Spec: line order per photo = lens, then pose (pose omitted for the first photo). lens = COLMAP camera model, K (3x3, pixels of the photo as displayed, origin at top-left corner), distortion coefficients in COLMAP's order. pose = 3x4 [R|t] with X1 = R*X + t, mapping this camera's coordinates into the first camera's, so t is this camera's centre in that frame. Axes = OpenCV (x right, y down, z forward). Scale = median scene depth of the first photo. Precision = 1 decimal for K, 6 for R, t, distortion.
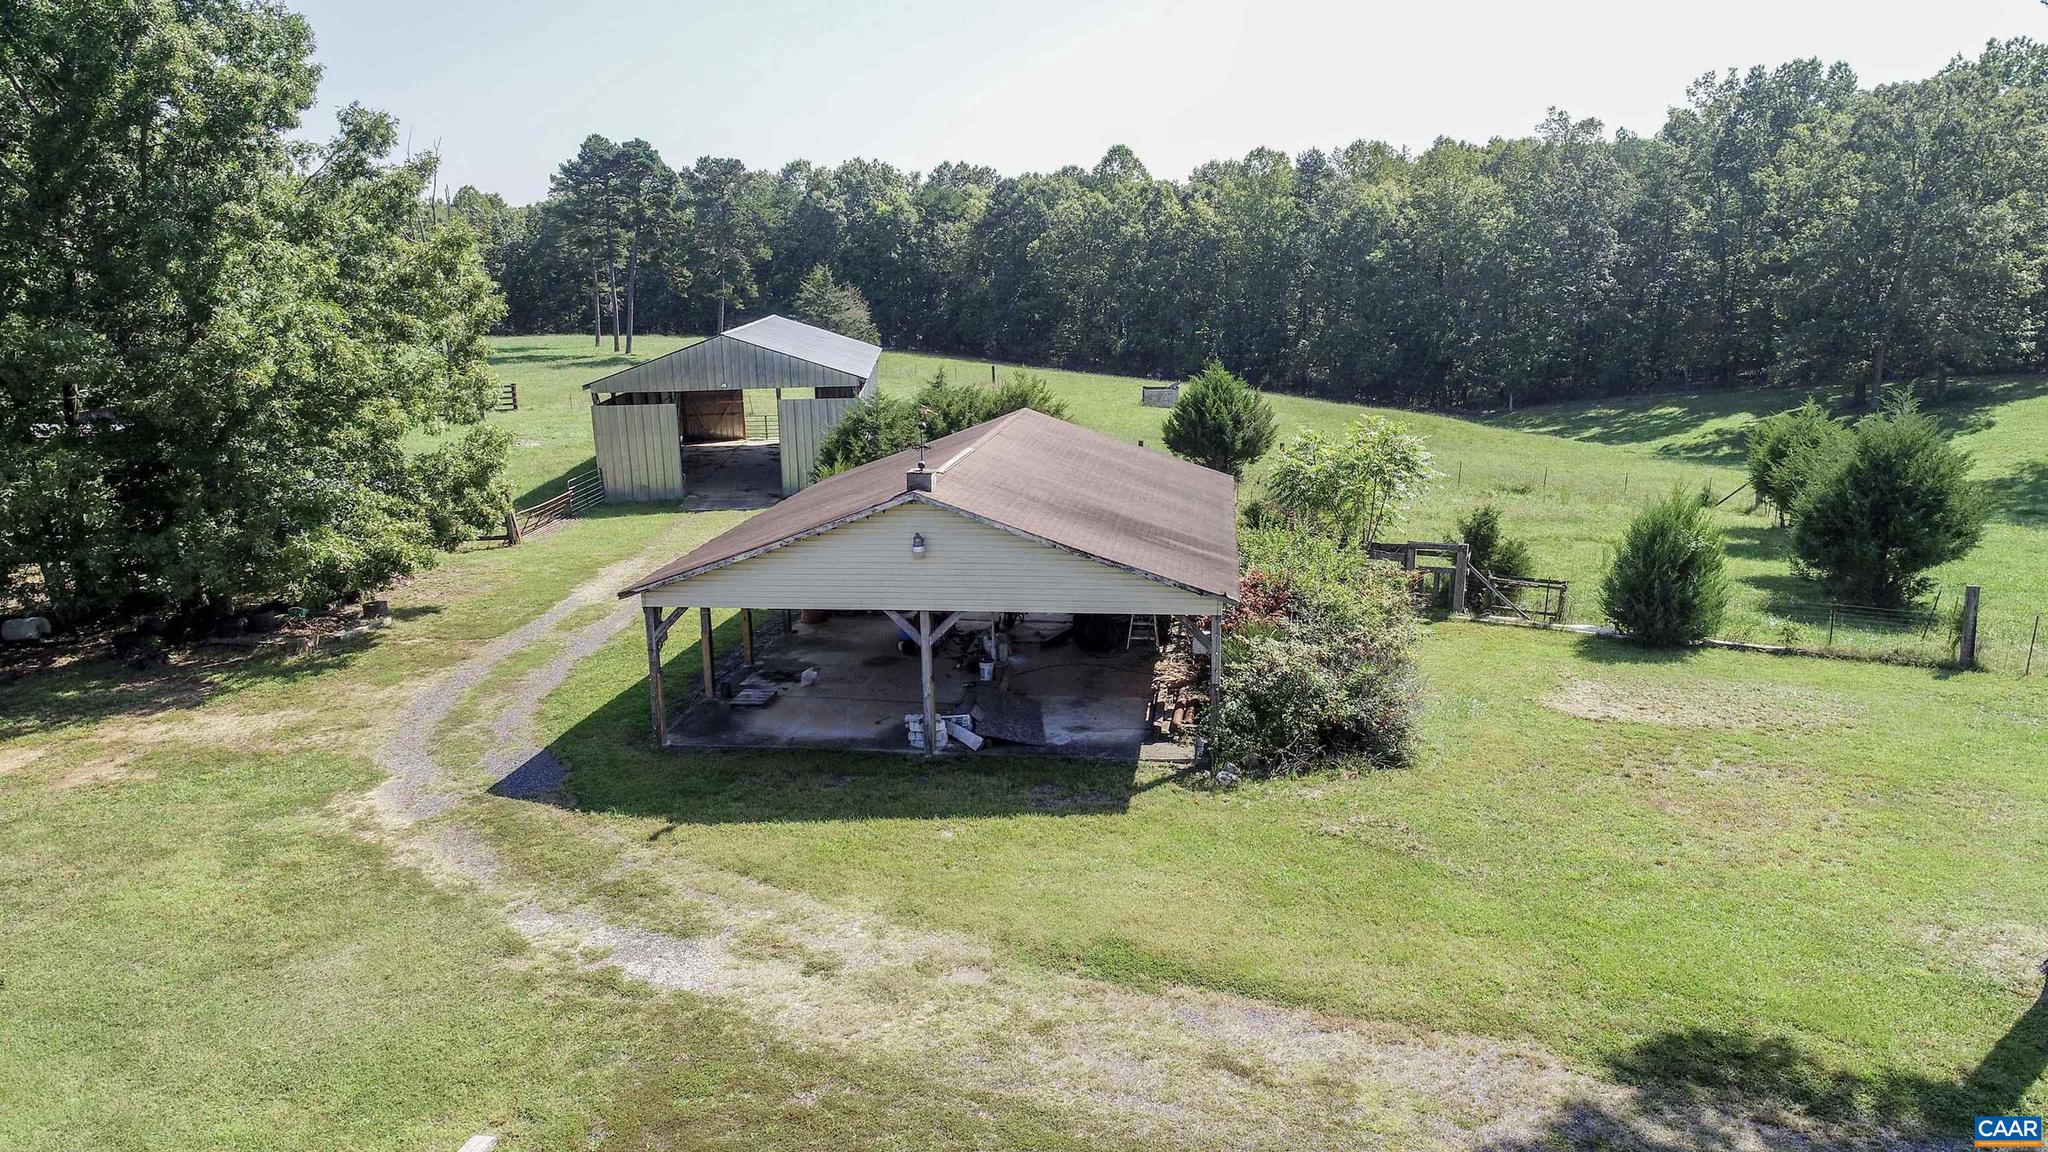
lens RADIAL K [[1366.1, 0, 1028.5], [0, 1366.1, 568.8], [0, 0, 1]] dist [0.012178, 0.000658]
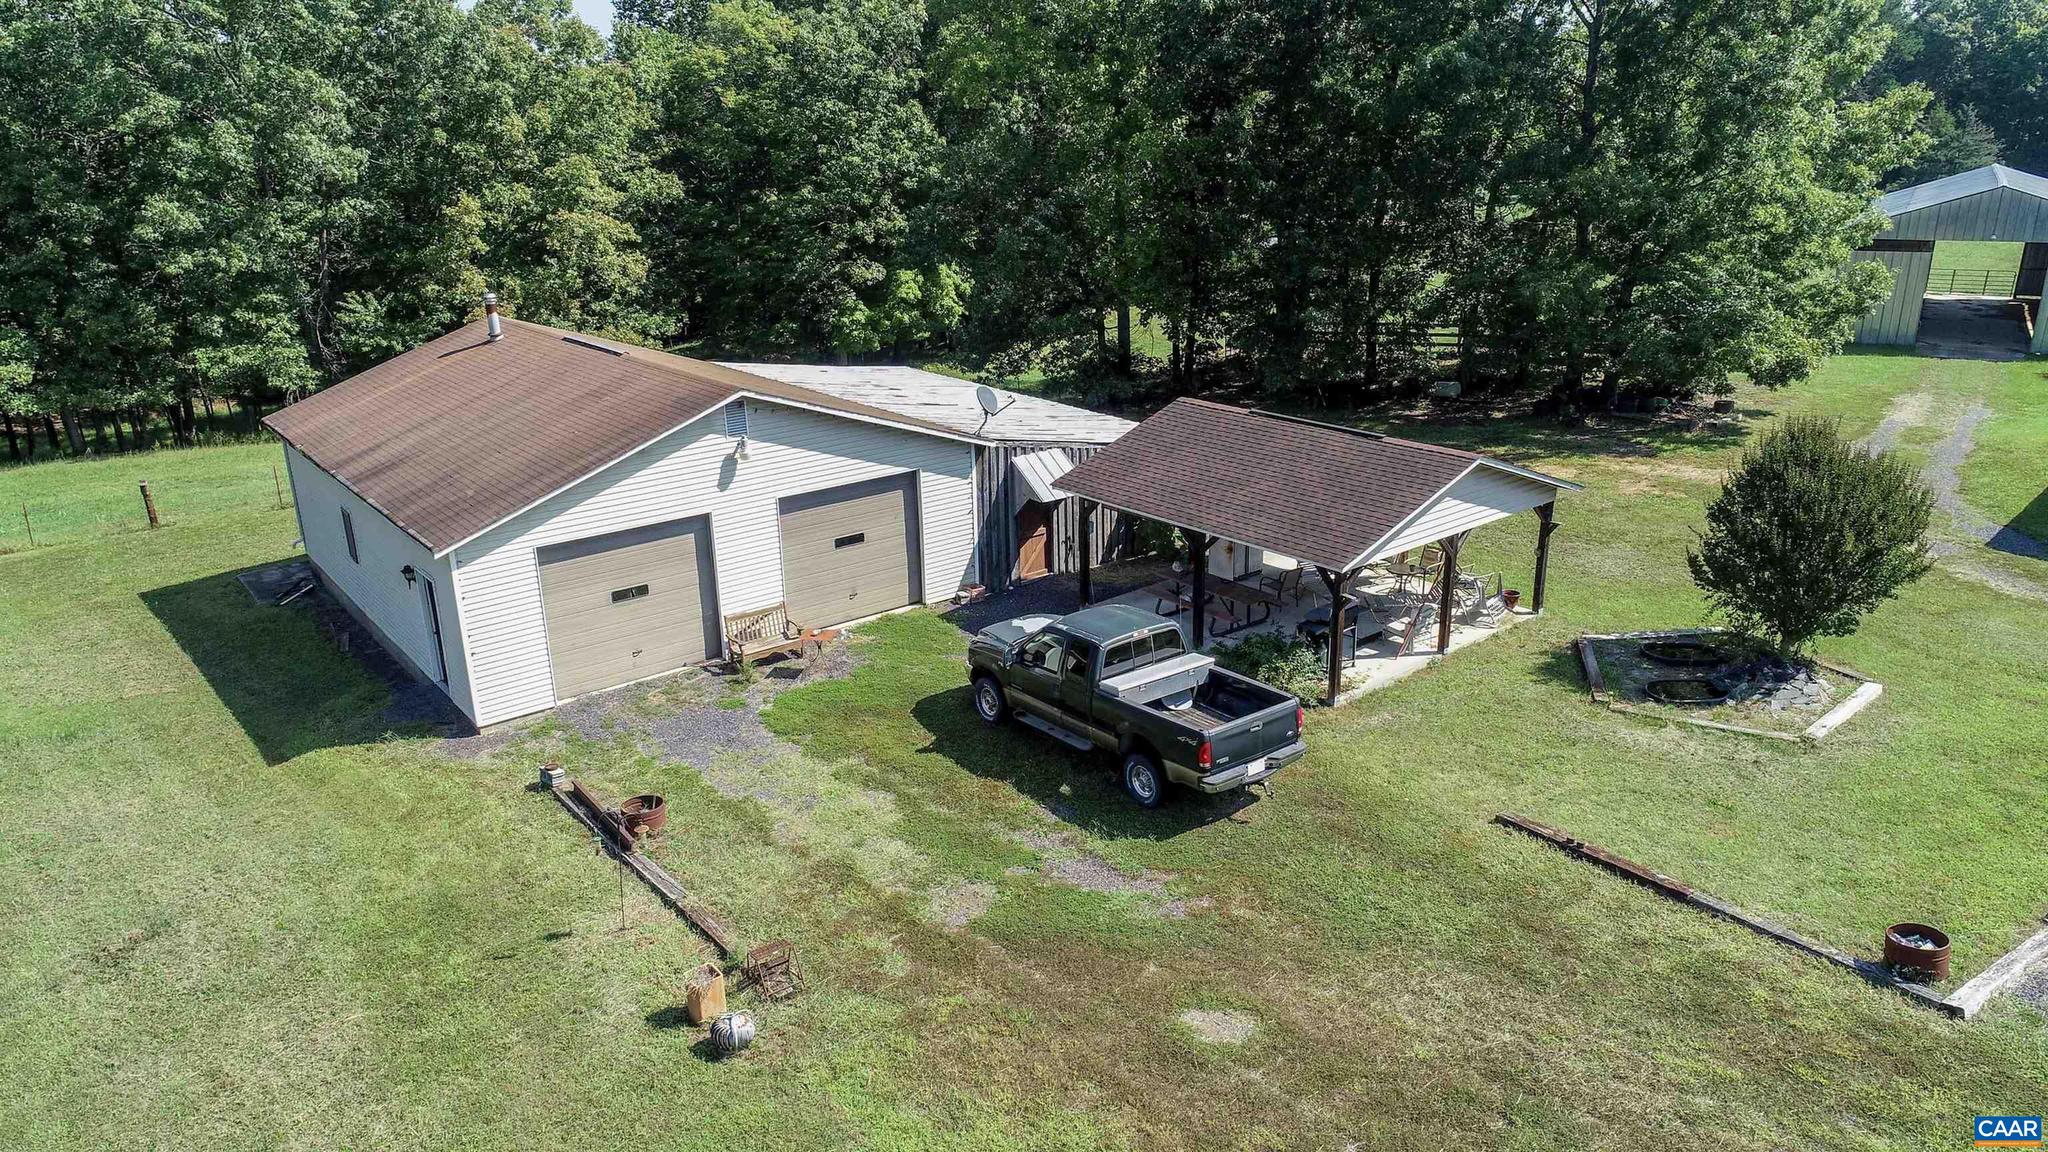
lens RADIAL K [[1366.1, 0, 1025.8], [0, 1366.1, 578.3], [0, 0, 1]] dist [0.012178, 0.000658]
pose [[0.797429, 0.199215, -0.569579, -0.062372], [-0.129646, 0.978449, 0.160713, 0.016644], [0.589321, -0.054313, 0.806072, -0.102593]]
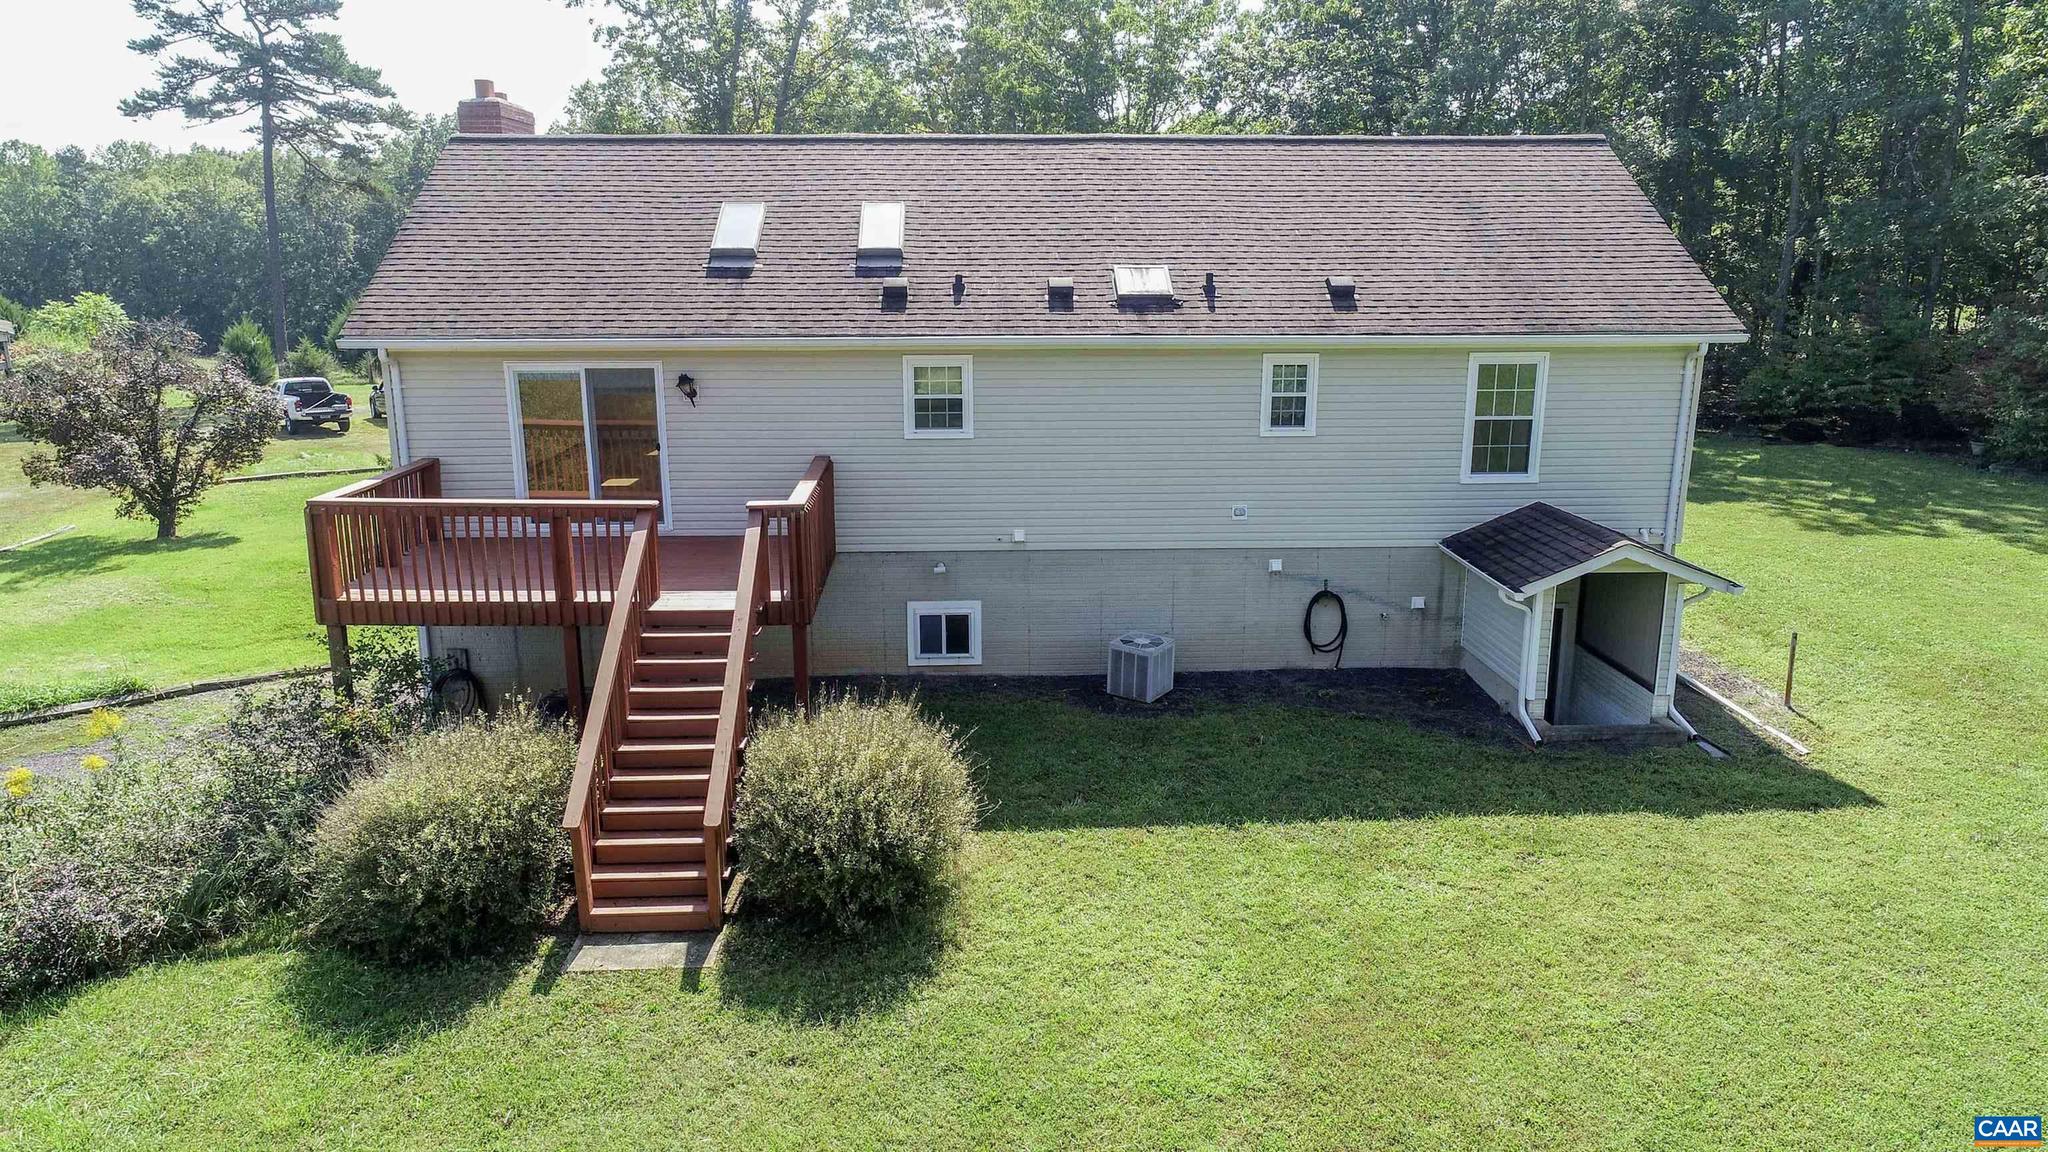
lens RADIAL K [[1366.1, 0, 1029.7], [0, 1366.1, 567.3], [0, 0, 1]] dist [0.012178, 0.000658]
pose [[0.716871, -0.137521, 0.683508, -0.055352], [0.141290, 0.988668, 0.050732, 0.102443], [-0.682739, 0.060204, 0.728178, -0.382463]]
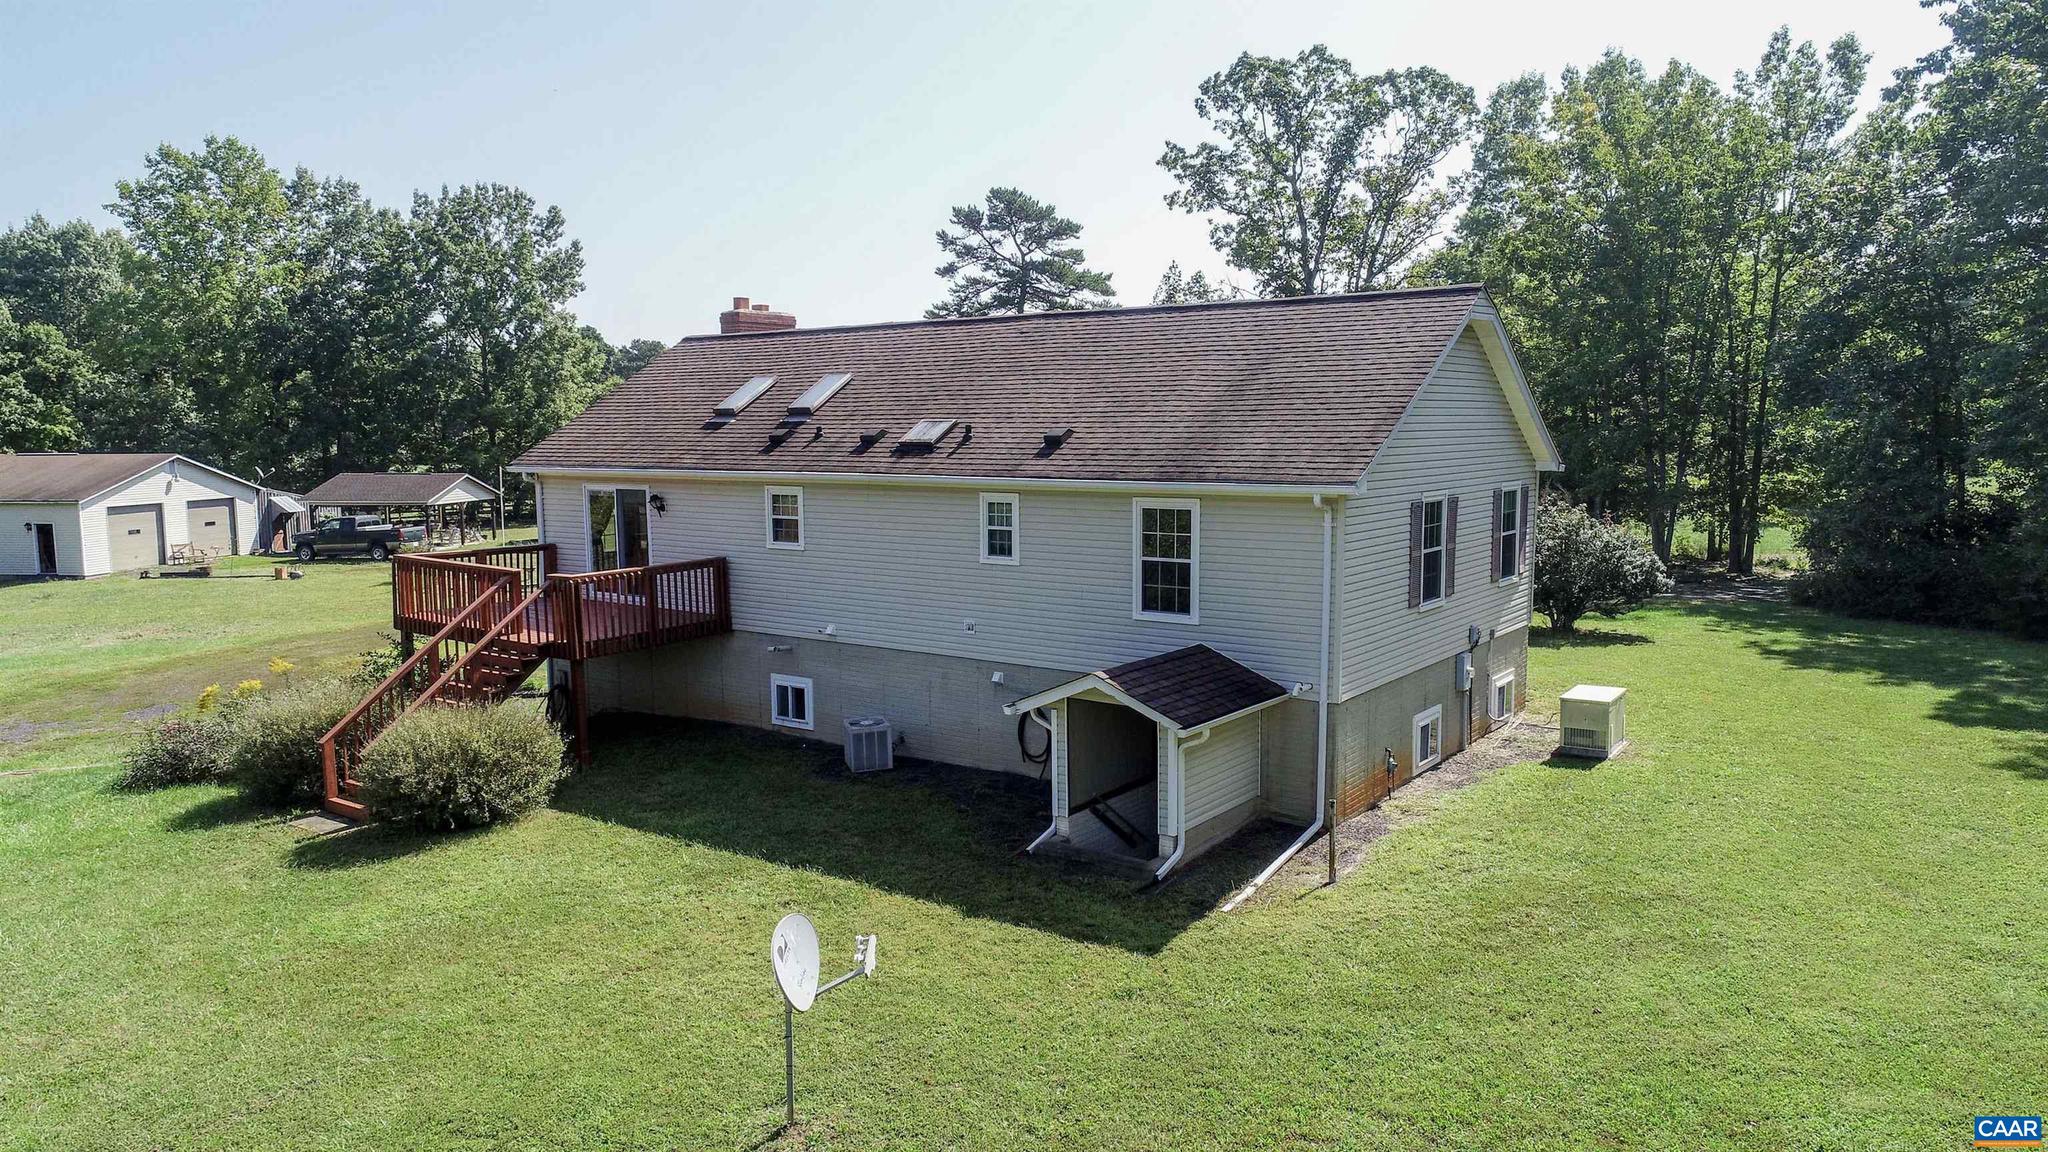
lens RADIAL K [[1366.1, 0, 1030.7], [0, 1366.1, 579.5], [0, 0, 1]] dist [0.012178, 0.000658]
pose [[0.995208, 0.002449, 0.097745, 0.042345], [0.008387, 0.993864, -0.110290, 0.118401], [-0.097416, 0.110582, 0.989081, -0.453196]]
